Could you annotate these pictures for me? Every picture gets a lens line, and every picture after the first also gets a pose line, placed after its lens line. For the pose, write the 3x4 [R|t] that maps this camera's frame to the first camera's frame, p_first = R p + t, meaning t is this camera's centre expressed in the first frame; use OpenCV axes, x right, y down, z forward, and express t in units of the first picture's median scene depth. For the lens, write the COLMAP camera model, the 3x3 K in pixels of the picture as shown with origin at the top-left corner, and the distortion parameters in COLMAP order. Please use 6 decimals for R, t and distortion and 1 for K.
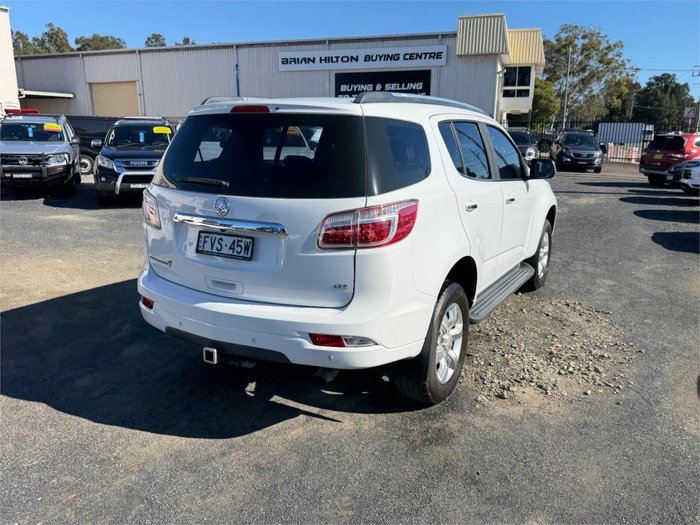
lens RADIAL K [[549.8, 0, 343.1], [0, 549.8, 266.7], [0, 0, 1]] dist [0.049216, -0.072191]
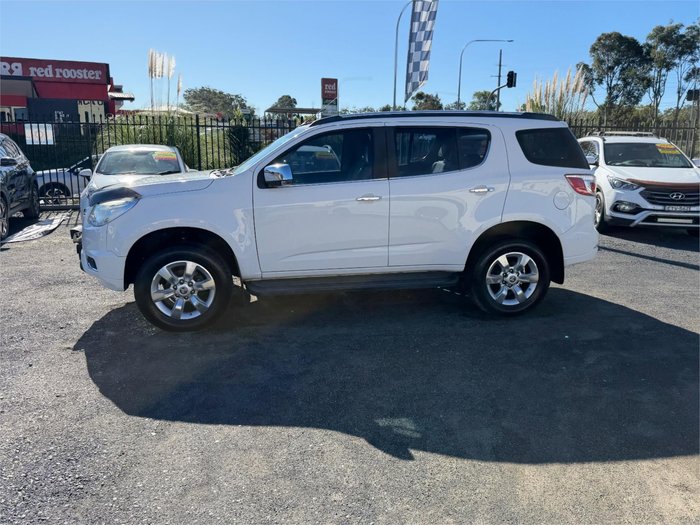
lens RADIAL K [[549.8, 0, 347.7], [0, 549.8, 255.3], [0, 0, 1]] dist [0.049216, -0.072191]
pose [[-0.647083, -0.161746, 0.745064, -1.131747], [0.170428, 0.921822, 0.348135, -0.600702], [-0.743127, 0.352252, -0.568930, 2.540409]]
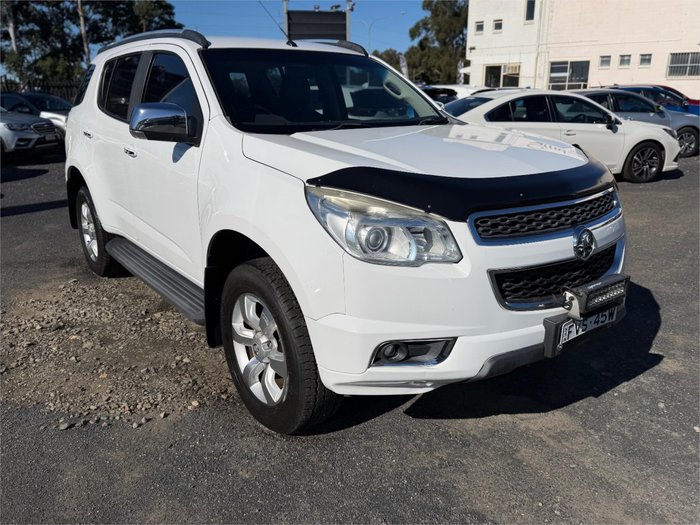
lens RADIAL K [[549.8, 0, 348.5], [0, 549.8, 260.4], [0, 0, 1]] dist [0.049216, -0.072191]
pose [[-0.395576, 0.256303, -0.881946, 1.210294], [-0.214974, 0.907757, 0.360226, -0.440627], [0.892920, 0.332093, -0.303989, 2.112600]]
